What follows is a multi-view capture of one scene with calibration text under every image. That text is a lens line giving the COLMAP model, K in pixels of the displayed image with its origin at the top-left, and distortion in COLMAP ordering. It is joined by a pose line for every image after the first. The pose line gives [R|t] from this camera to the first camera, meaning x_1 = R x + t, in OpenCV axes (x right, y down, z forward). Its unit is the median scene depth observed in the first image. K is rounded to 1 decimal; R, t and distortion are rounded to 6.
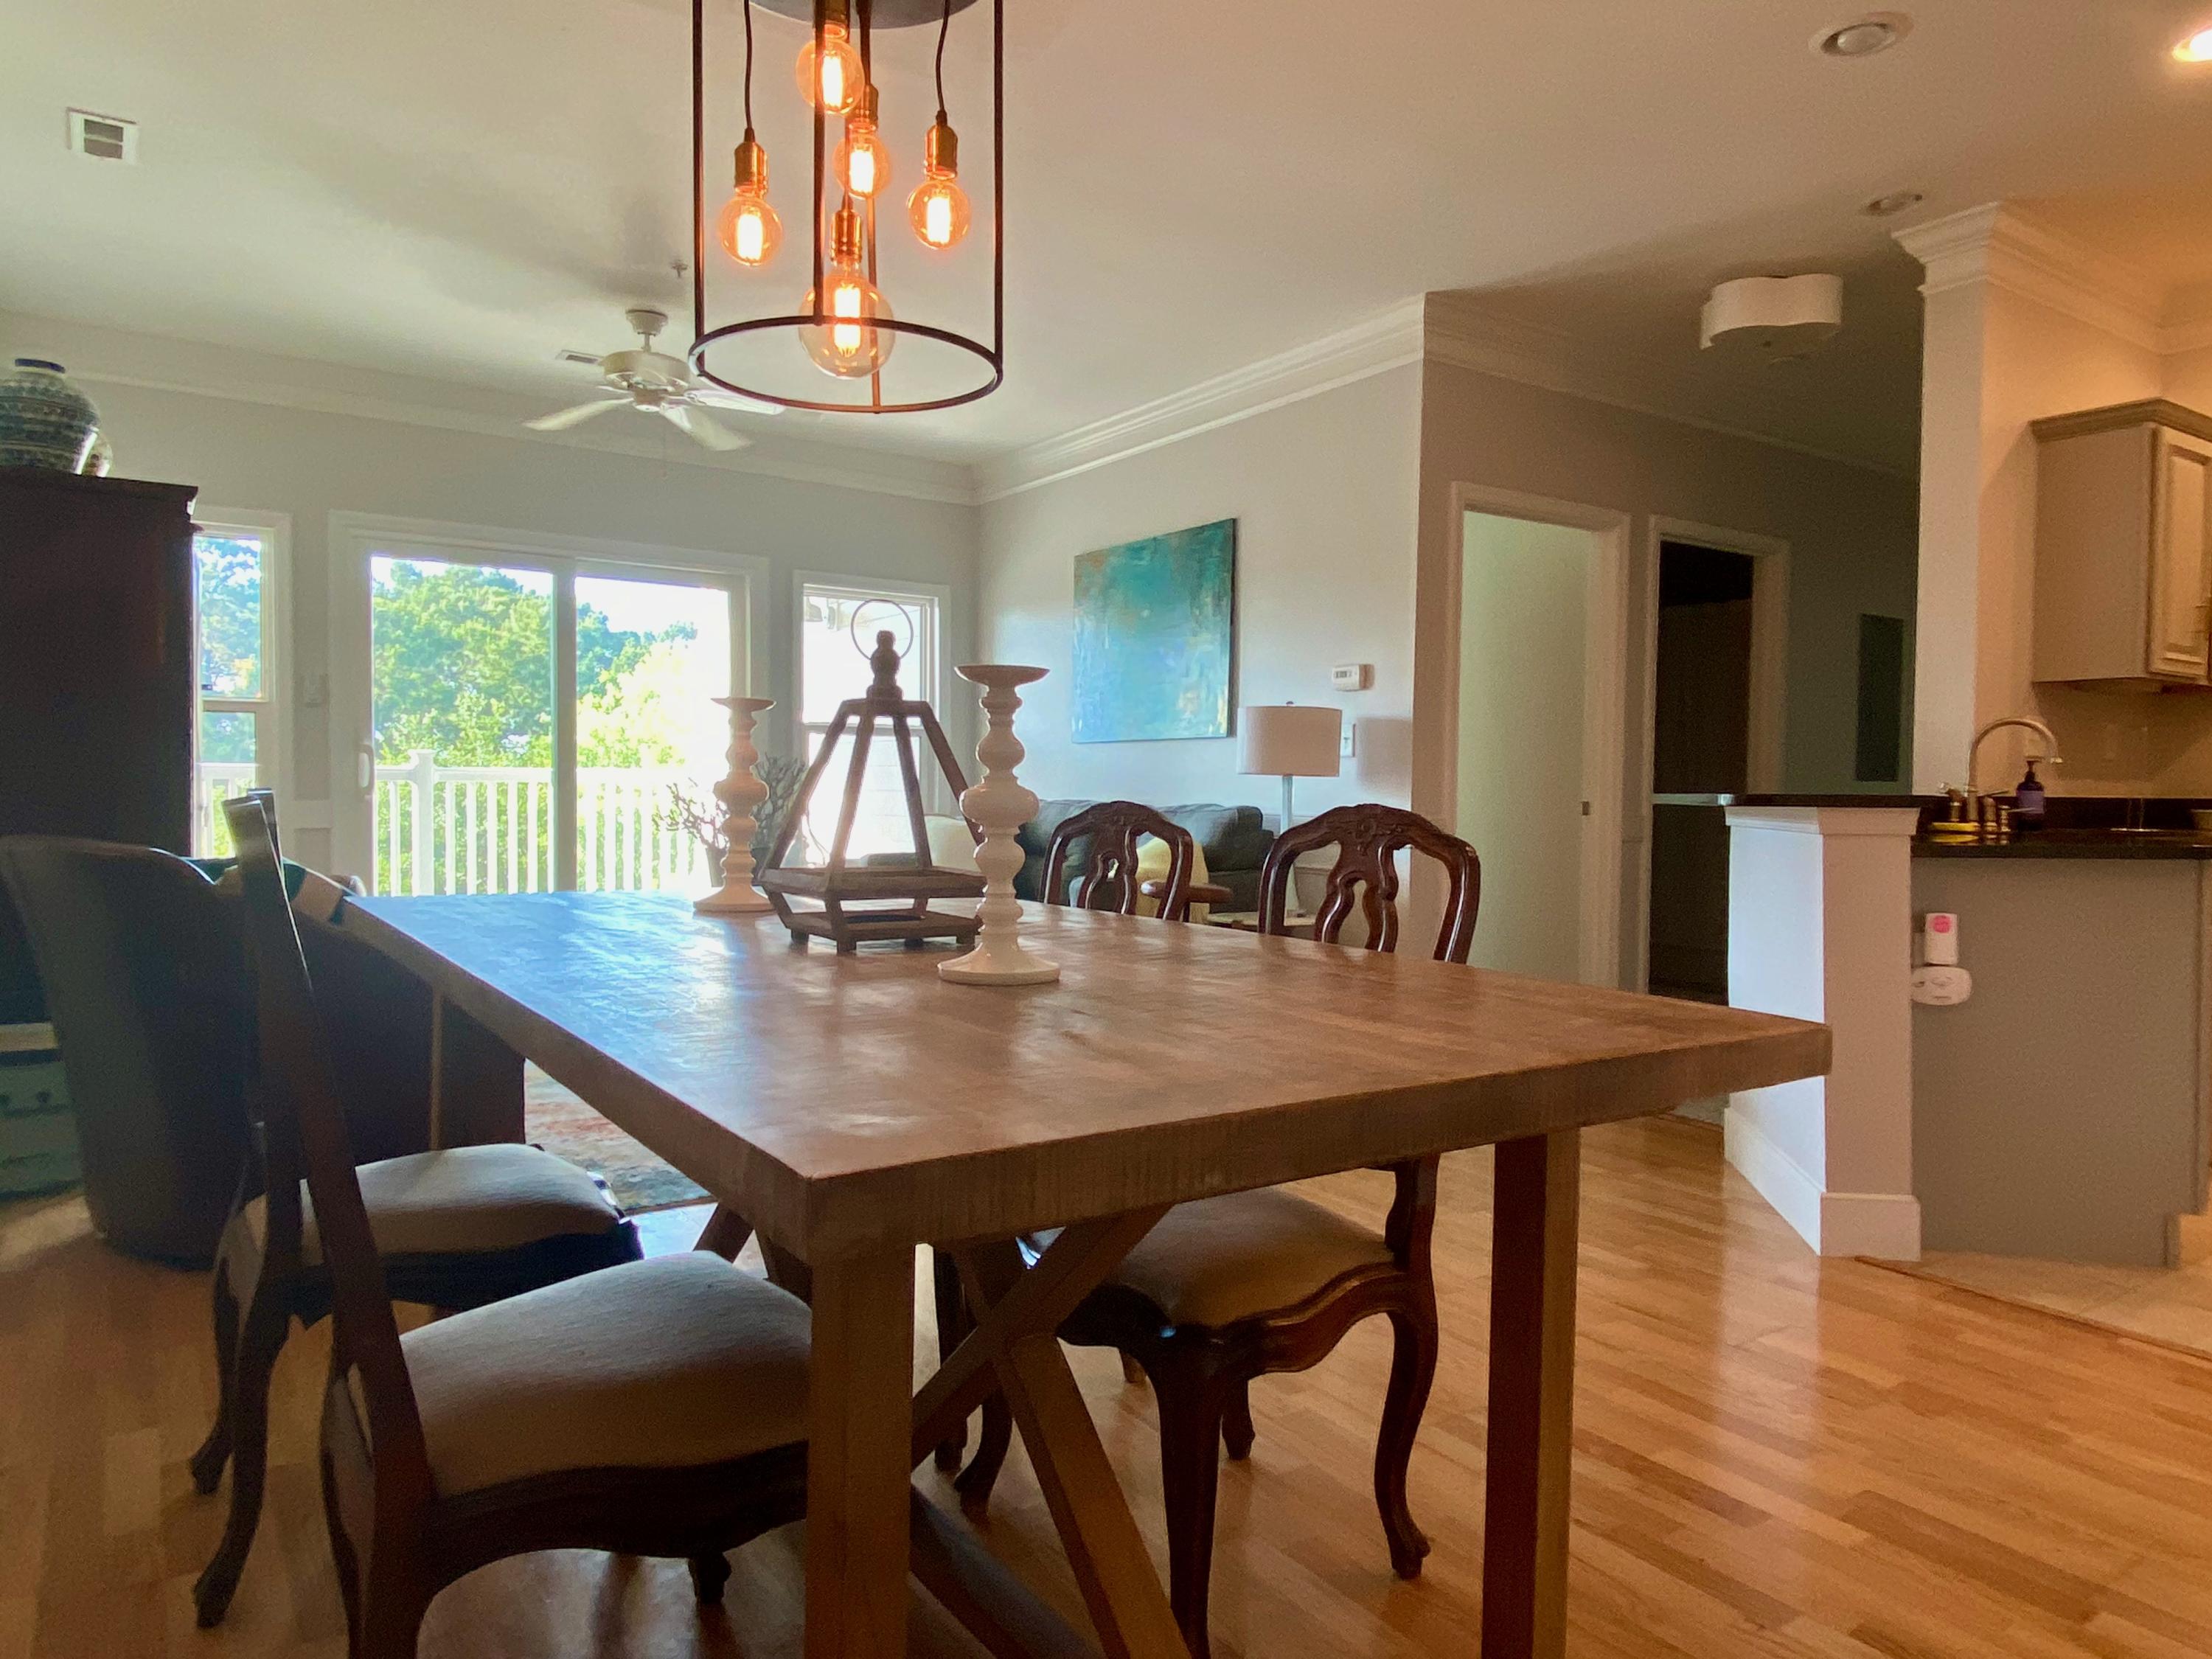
lens RADIAL K [[1414.5, 0, 1108.2], [0, 1414.5, 828.2], [0, 0, 1]] dist [0.056171, -0.051924]
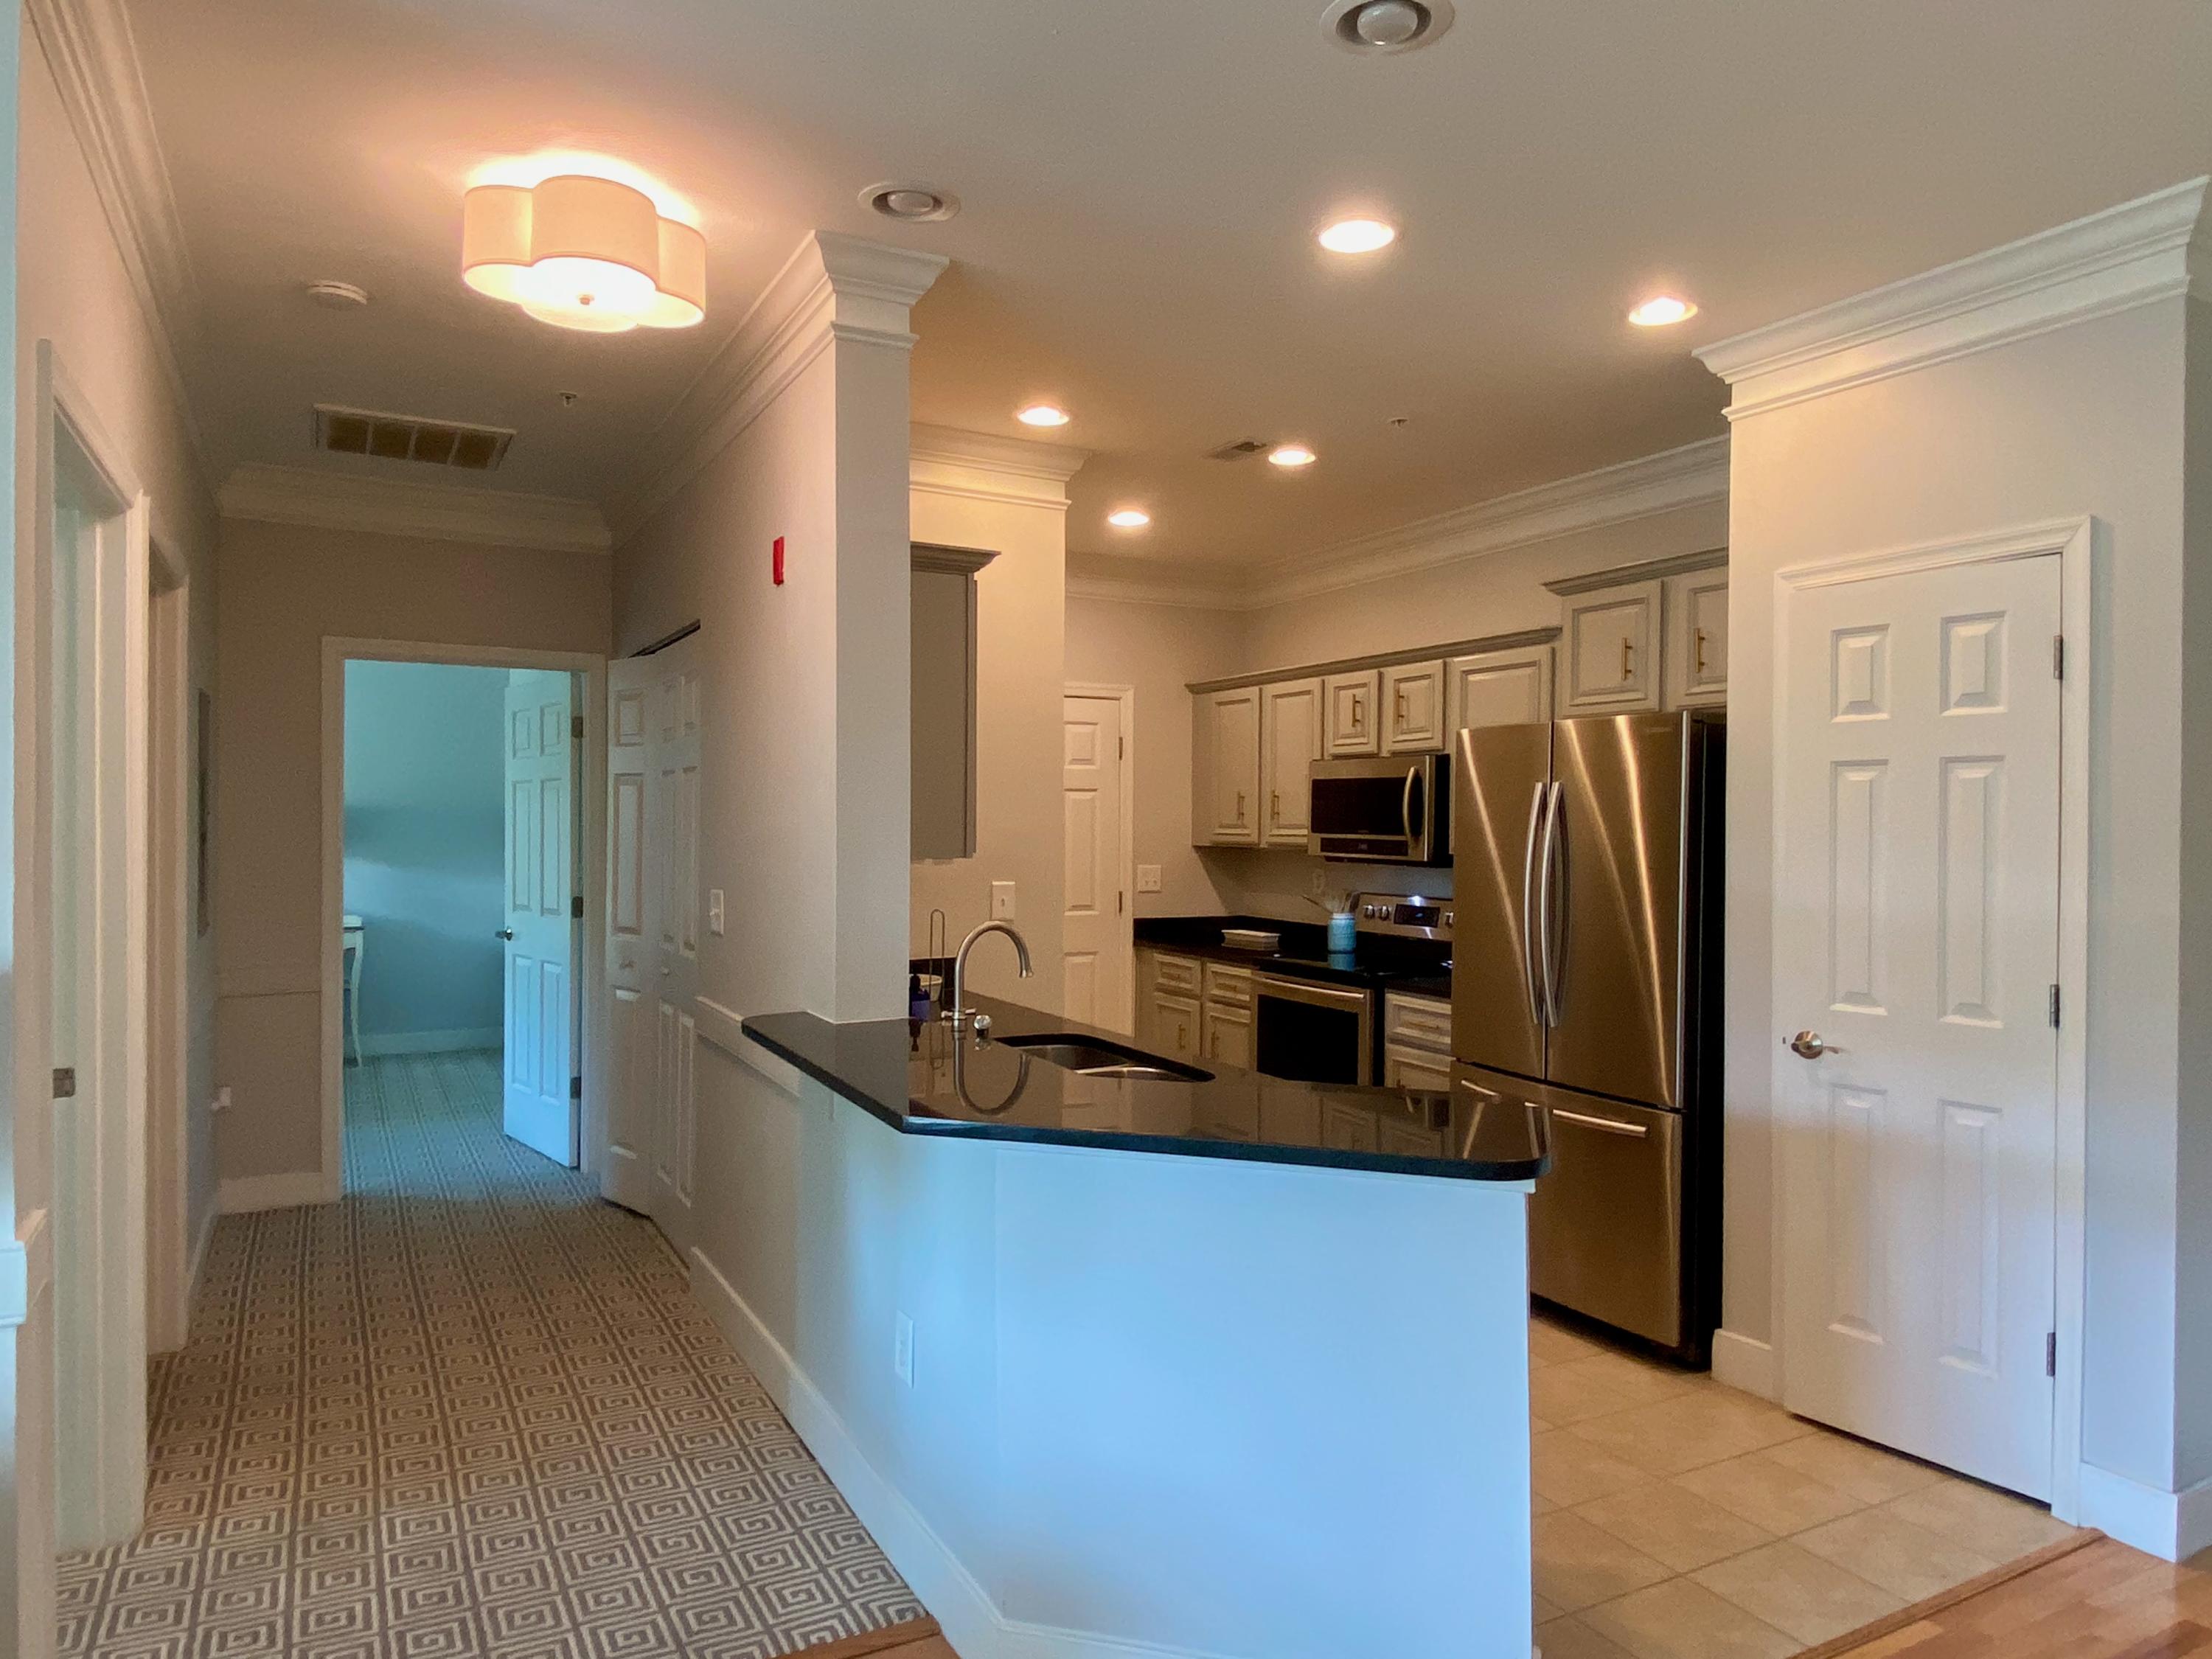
lens RADIAL K [[1414.5, 0, 1100.2], [0, 1414.5, 830.5], [0, 0, 1]] dist [0.056171, -0.051924]
pose [[0.104288, -0.016305, 0.994414, -0.132503], [0.022038, 0.999658, 0.014080, -0.123395], [-0.994303, 0.020447, 0.104611, 0.764455]]
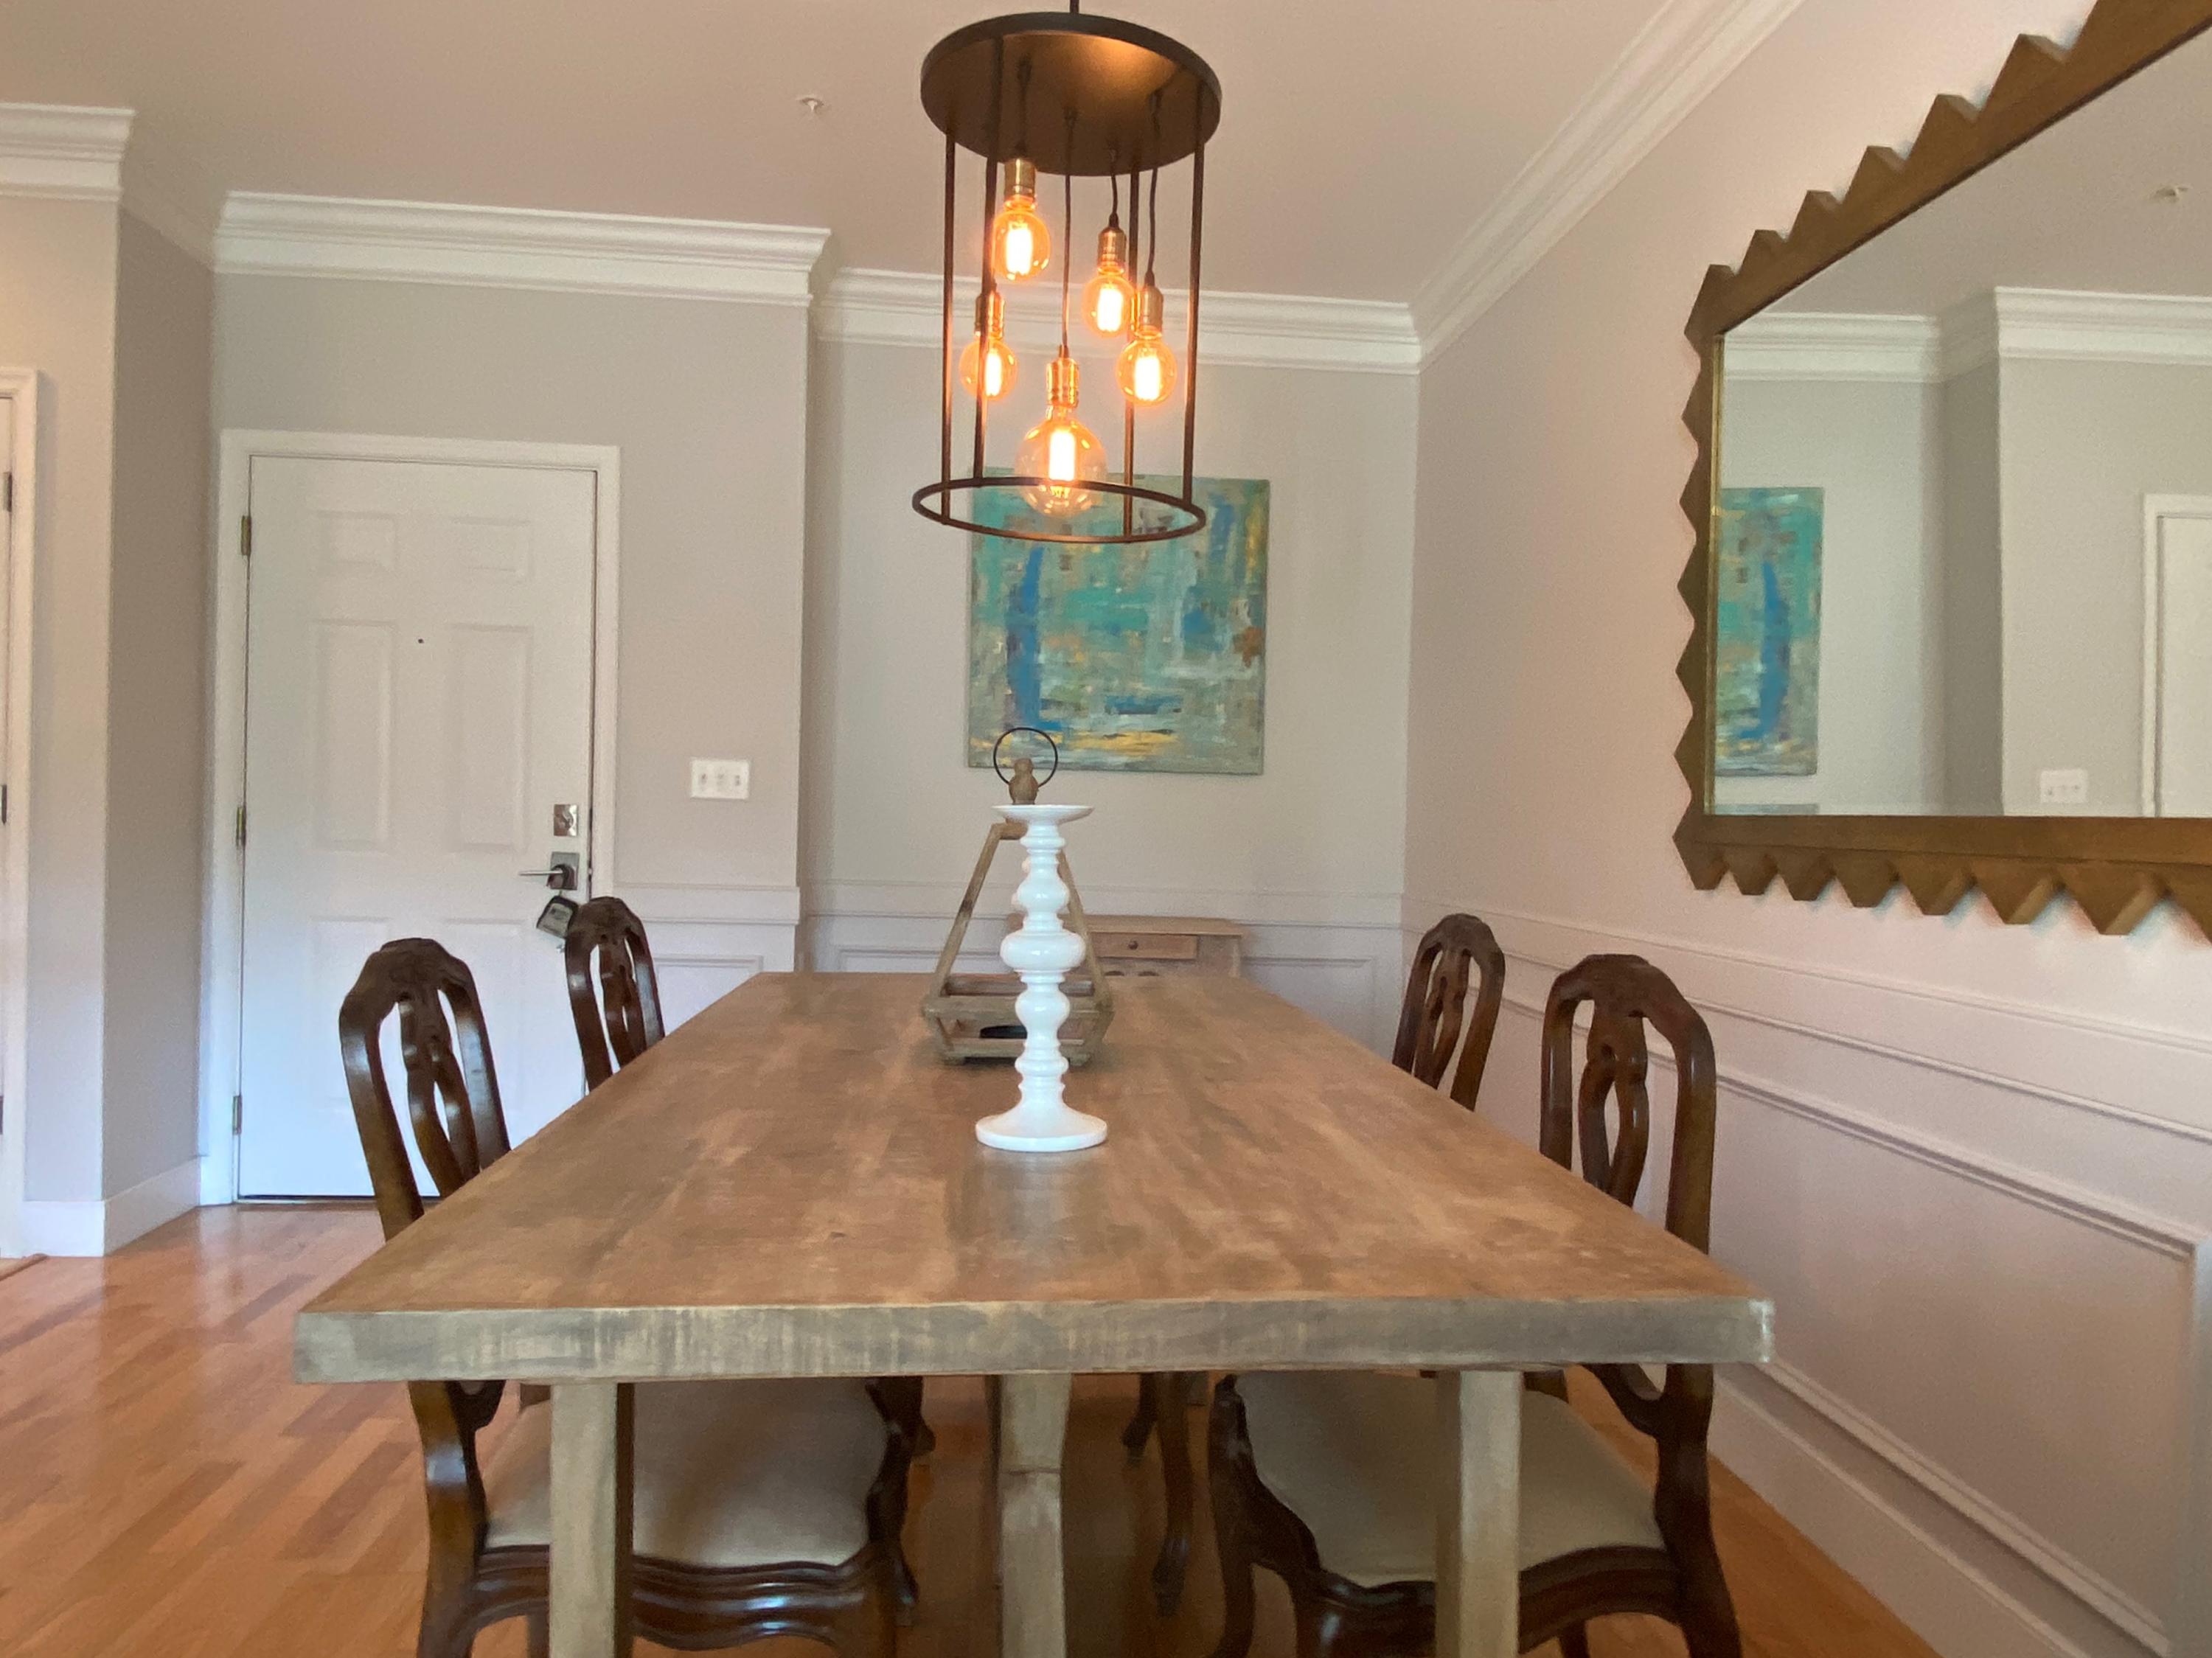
lens RADIAL K [[1414.4, 0, 1110.1], [0, 1414.4, 832.1], [0, 0, 1]] dist [0.056171, -0.051924]
pose [[-0.871193, -0.045155, 0.488860, -0.292298], [-0.026195, 0.998618, 0.045559, -0.057310], [-0.490241, 0.026885, -0.871172, 0.764005]]
